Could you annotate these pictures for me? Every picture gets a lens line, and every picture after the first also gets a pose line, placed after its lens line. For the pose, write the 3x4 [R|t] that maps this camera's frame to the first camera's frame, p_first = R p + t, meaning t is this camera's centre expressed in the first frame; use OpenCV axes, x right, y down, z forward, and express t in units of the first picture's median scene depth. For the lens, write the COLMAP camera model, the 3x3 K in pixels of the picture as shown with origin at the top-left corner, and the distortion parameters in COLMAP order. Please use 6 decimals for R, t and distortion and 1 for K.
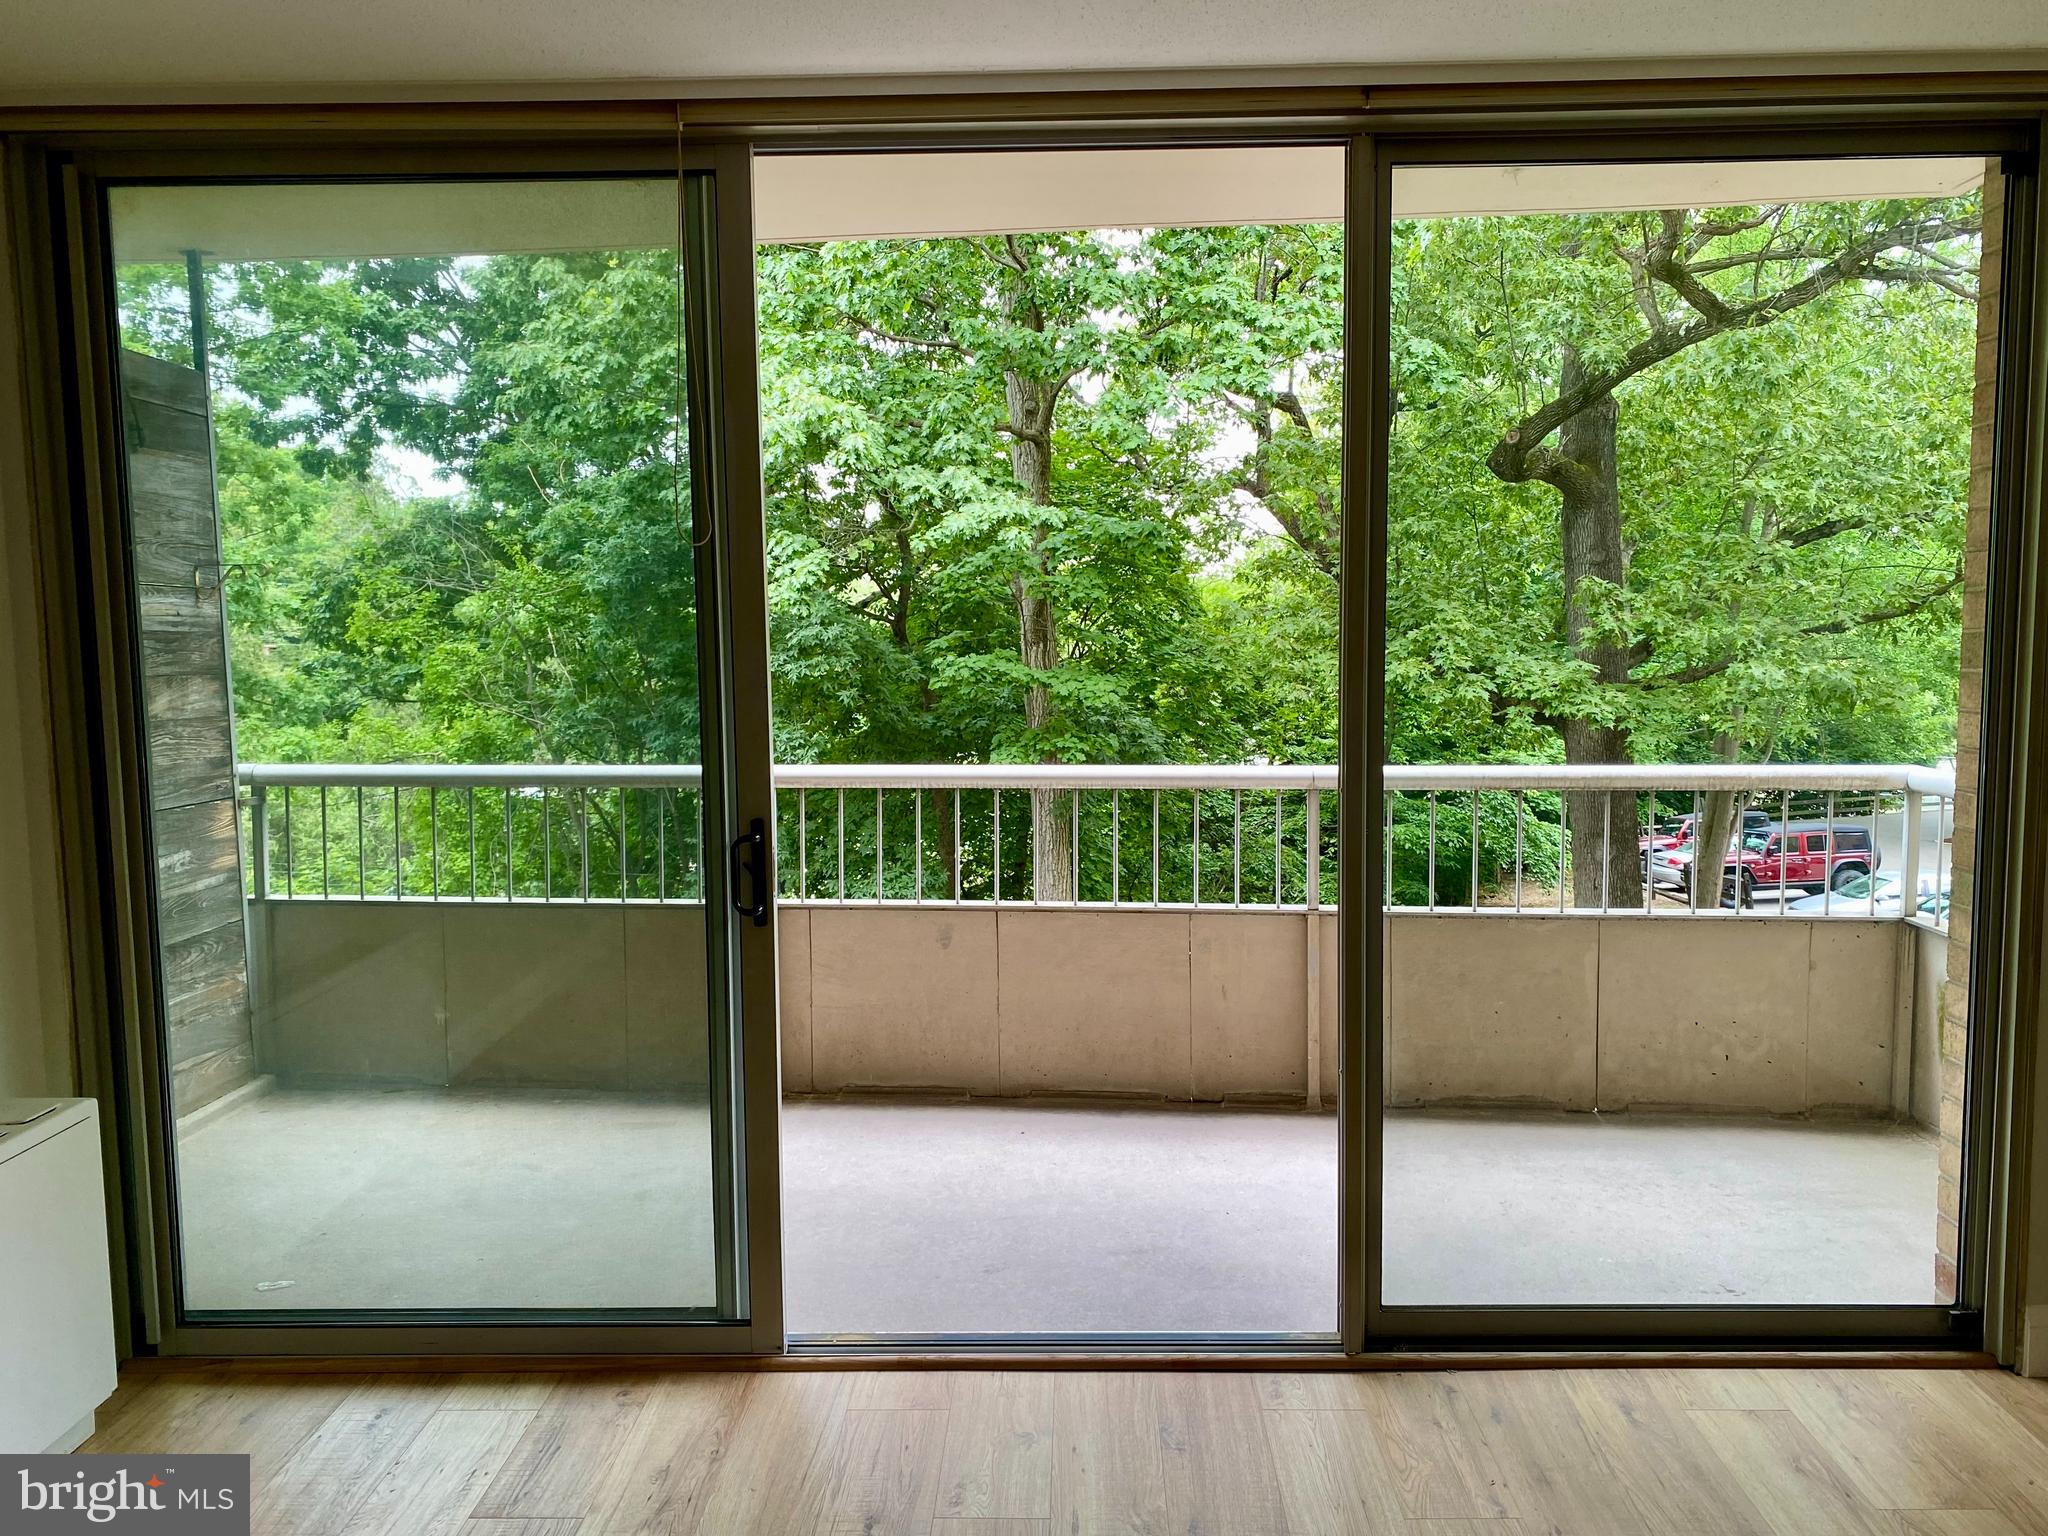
lens RADIAL K [[1572.2, 0, 1028.1], [0, 1572.2, 790.1], [0, 0, 1]] dist [0.050257, -0.050021]
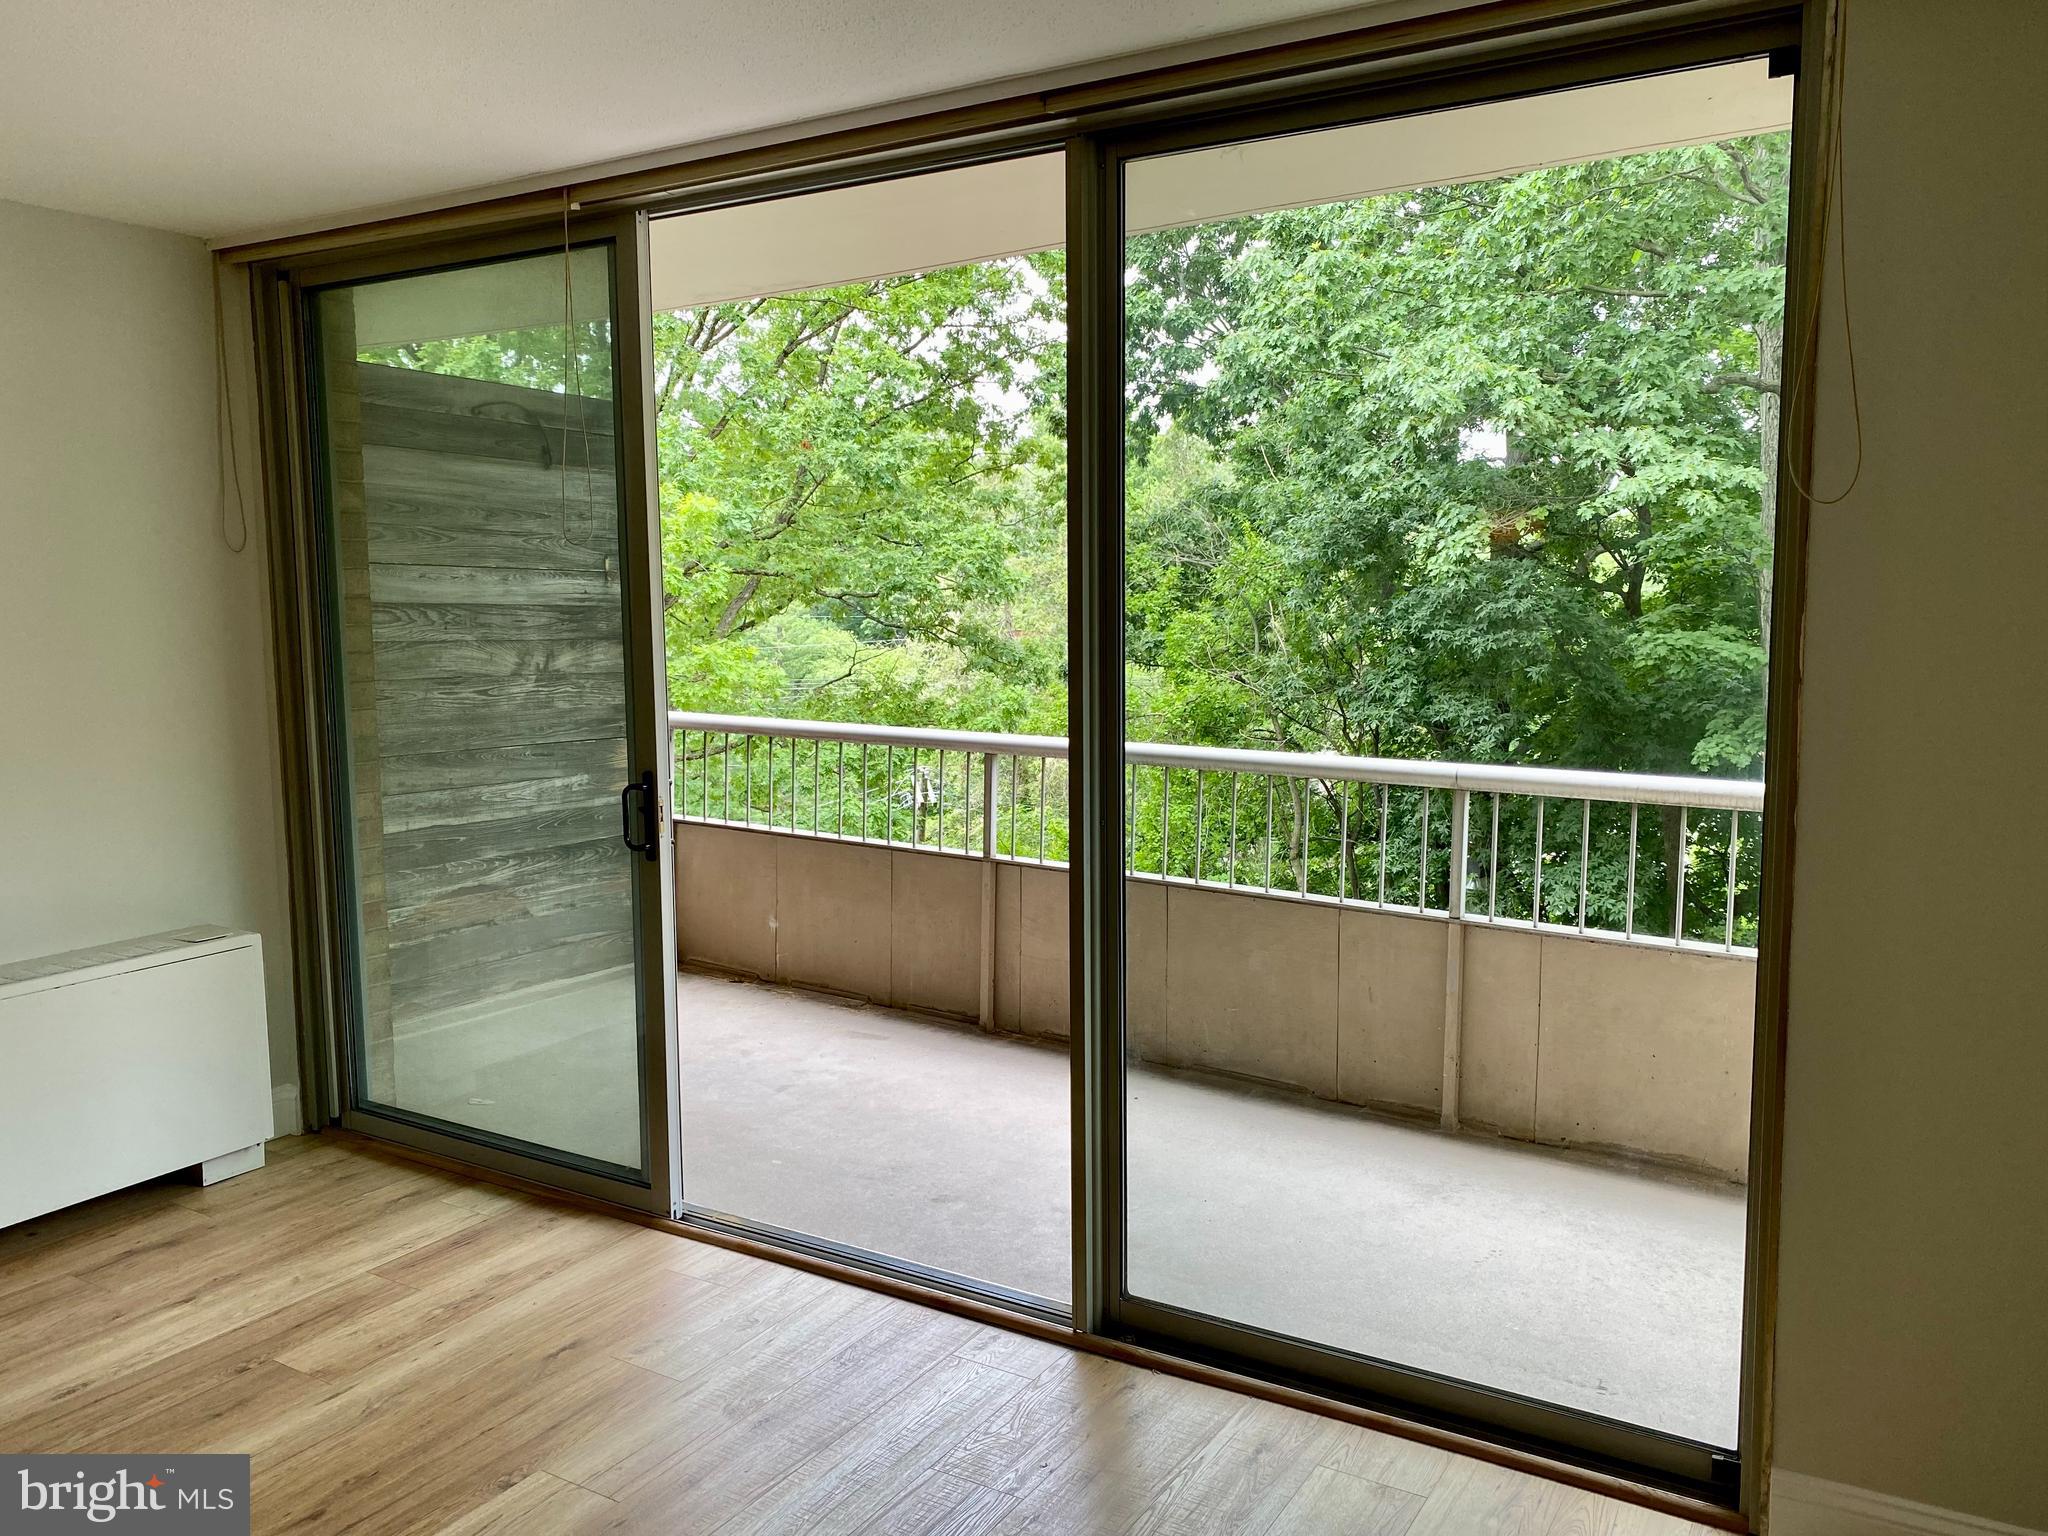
lens RADIAL K [[1572.2, 0, 1012.9], [0, 1572.2, 769.5], [0, 0, 1]] dist [0.050257, -0.050021]
pose [[0.860967, 0.062692, -0.504782, 0.125958], [-0.059527, 0.997975, 0.022414, -0.004707], [0.505165, 0.010750, 0.862956, 0.018405]]
